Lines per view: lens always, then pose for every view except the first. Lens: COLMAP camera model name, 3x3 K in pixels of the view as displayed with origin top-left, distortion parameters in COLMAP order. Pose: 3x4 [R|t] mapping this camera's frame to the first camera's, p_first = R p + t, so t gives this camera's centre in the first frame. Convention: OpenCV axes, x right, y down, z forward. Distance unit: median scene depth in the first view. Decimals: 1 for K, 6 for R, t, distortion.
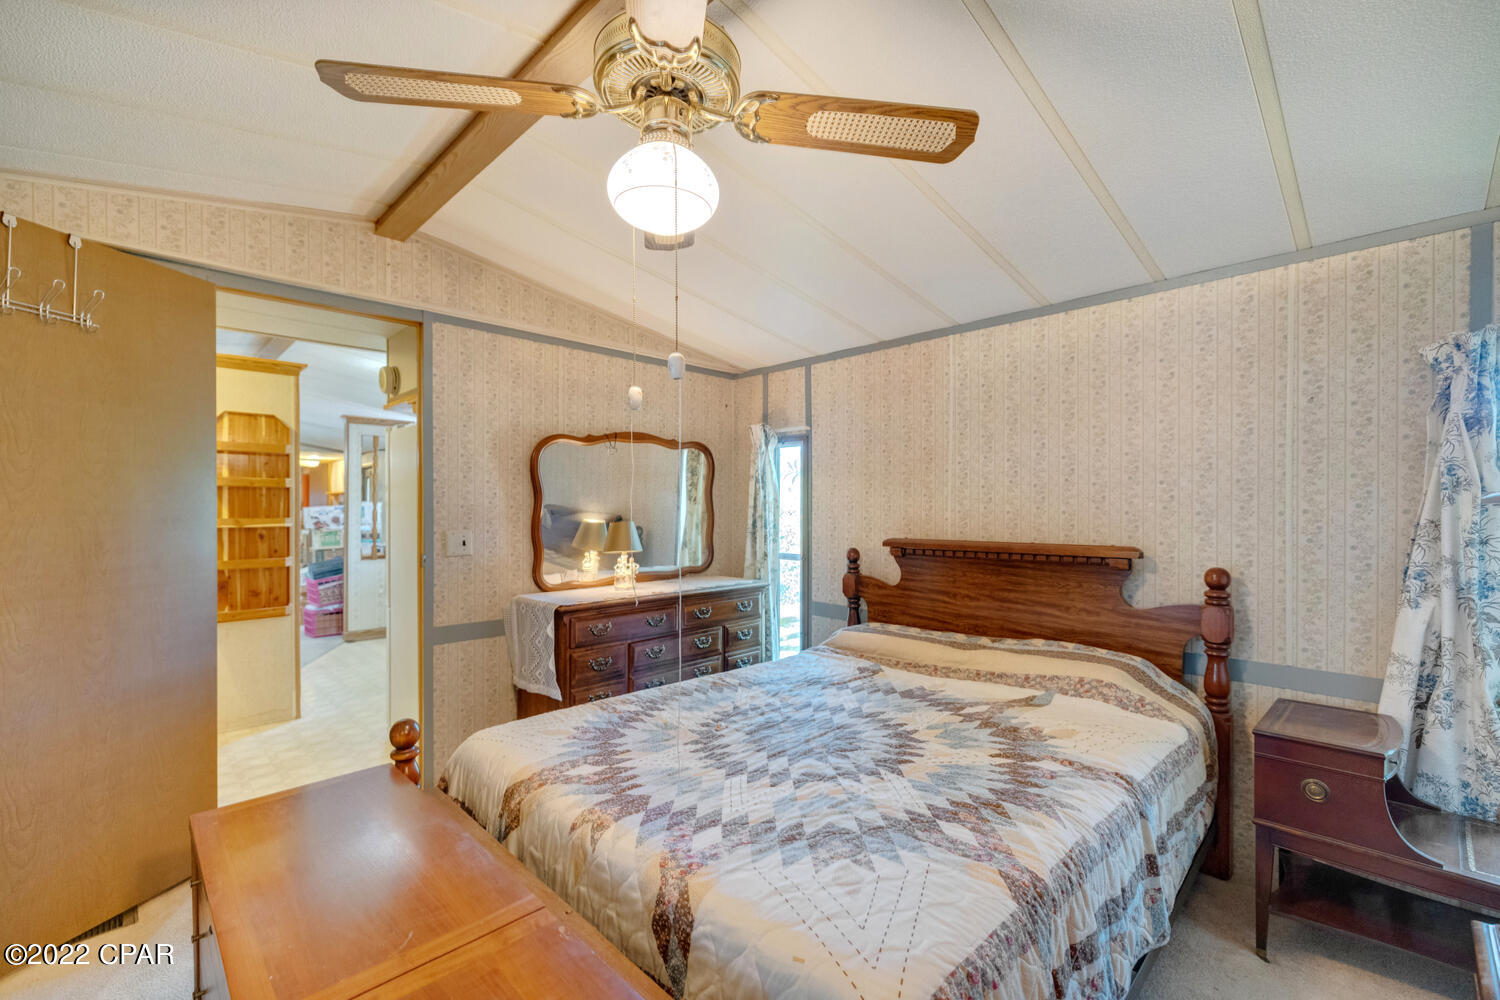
lens RADIAL K [[674.7, 0, 750.0], [0, 674.7, 500.0], [0, 0, 1]] dist [-0.085076, -0.000032]
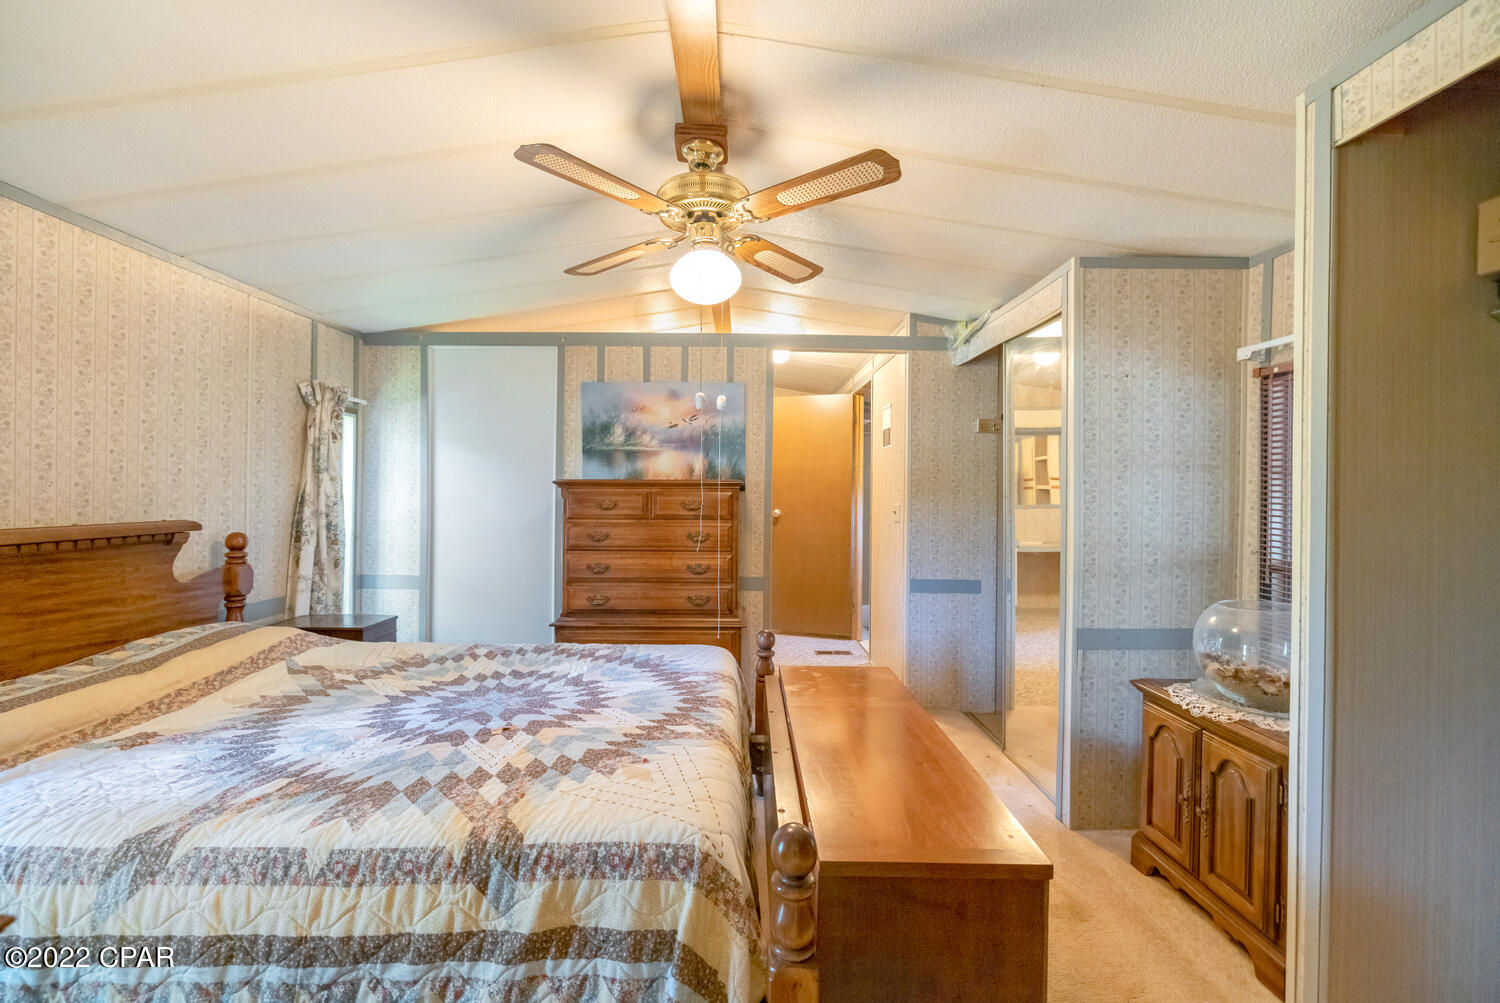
lens RADIAL K [[627.6, 0, 751.7], [0, 627.6, 497.9], [0, 0, 1]] dist [-0.000553, -0.000174]
pose [[-0.737132, -0.024404, 0.675308, -0.653683], [-0.029999, 0.999544, 0.003376, 0.008899], [-0.675083, -0.017770, -0.737528, 1.072045]]
